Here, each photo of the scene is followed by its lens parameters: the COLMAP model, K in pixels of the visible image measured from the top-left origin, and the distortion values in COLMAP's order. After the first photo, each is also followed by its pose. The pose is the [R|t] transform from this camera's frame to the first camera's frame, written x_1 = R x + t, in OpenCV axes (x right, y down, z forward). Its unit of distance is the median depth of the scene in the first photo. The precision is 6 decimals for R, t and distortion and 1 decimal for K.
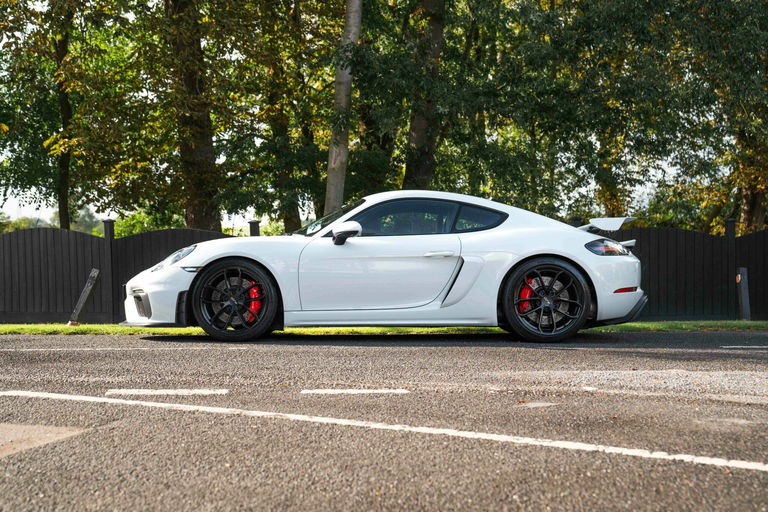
lens RADIAL K [[1228.5, 0, 384.0], [0, 1228.5, 256.0], [0, 0, 1]] dist [0.181685, 0.050912]
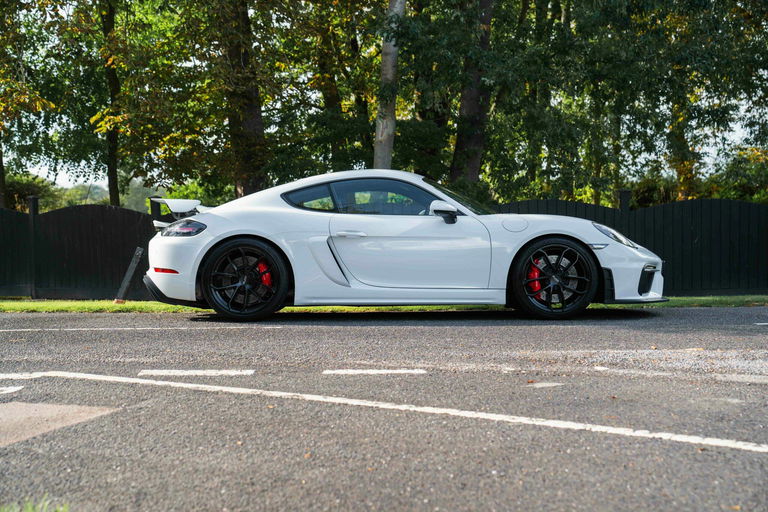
lens RADIAL K [[1266.2, 0, 384.0], [0, 1266.2, 256.0], [0, 0, 1]] dist [0.216140, 0.028827]
pose [[0.998899, -0.006868, -0.046411, 0.034176], [0.007977, 0.999686, 0.023755, -0.013293], [0.046233, -0.024099, 0.998640, -0.069490]]
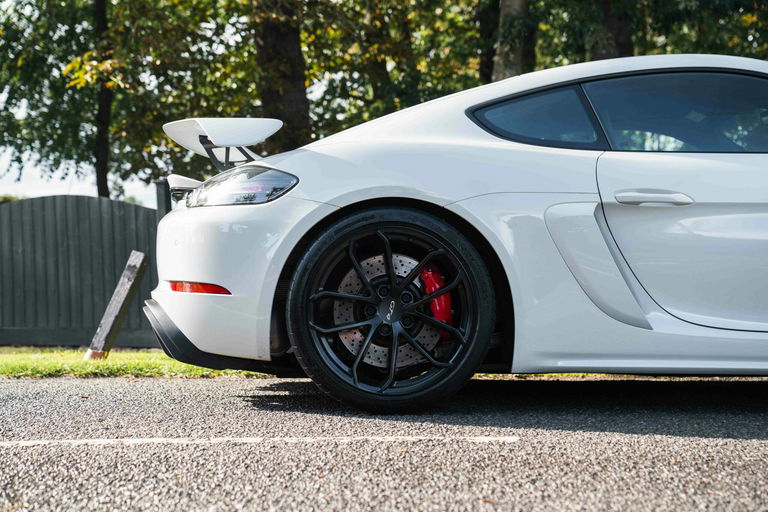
lens RADIAL K [[1266.2, 0, 384.0], [0, 1266.2, 256.0], [0, 0, 1]] dist [0.216140, 0.028827]
pose [[0.998987, -0.007086, -0.044448, -0.244382], [0.006880, 0.999965, -0.004791, 0.038862], [0.044480, 0.004481, 0.999000, 1.093681]]
